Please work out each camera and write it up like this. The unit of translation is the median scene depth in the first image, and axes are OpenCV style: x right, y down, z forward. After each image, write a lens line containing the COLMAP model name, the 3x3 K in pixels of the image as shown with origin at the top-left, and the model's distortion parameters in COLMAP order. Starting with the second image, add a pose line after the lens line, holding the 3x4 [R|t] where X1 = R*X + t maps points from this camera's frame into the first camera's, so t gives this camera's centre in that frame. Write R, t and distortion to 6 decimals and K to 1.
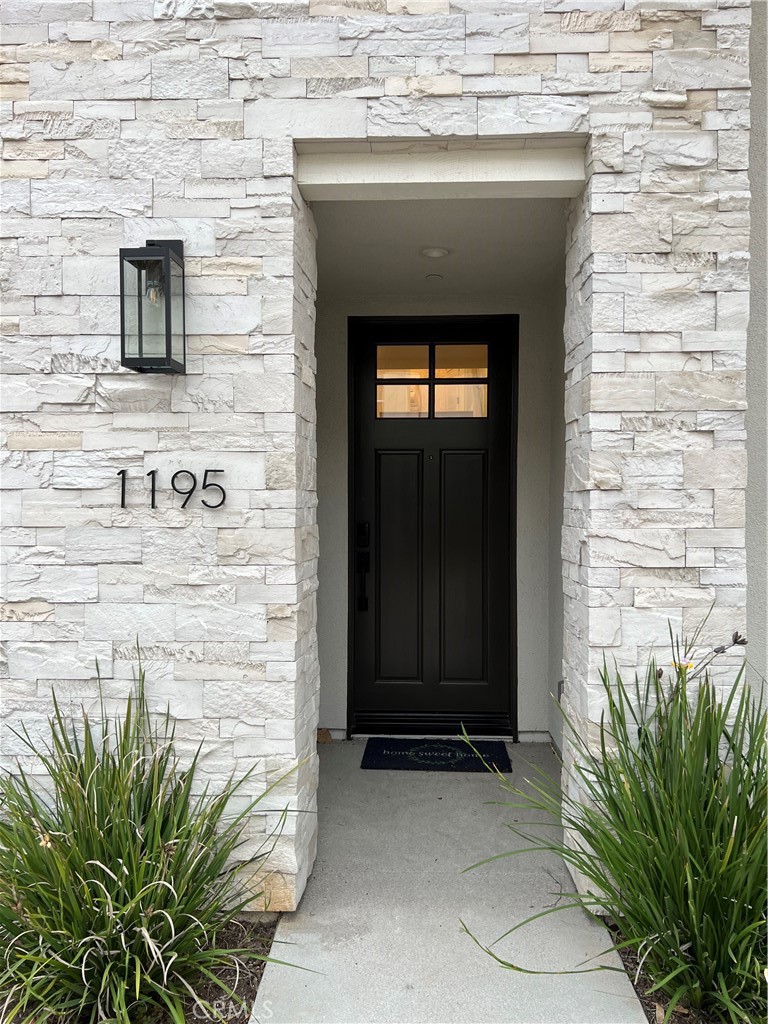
lens RADIAL K [[769.4, 0, 389.2], [0, 769.4, 511.3], [0, 0, 1]] dist [0.057479, -0.073934]
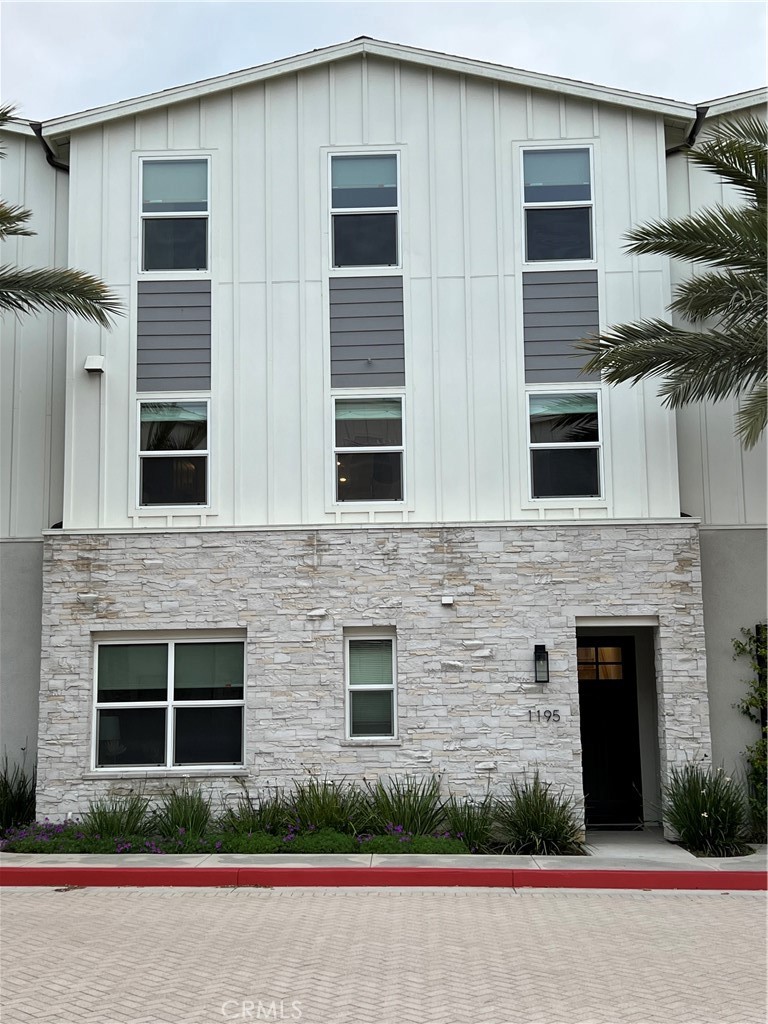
lens RADIAL K [[1246.1, 0, 378.6], [0, 1246.1, 516.7], [0, 0, 1]] dist [0.152674, 0.000000]
pose [[0.999882, -0.014668, 0.004672, -1.048109], [0.015204, 0.988510, -0.150390, -0.077780], [-0.002412, 0.150443, 0.988616, -4.763943]]
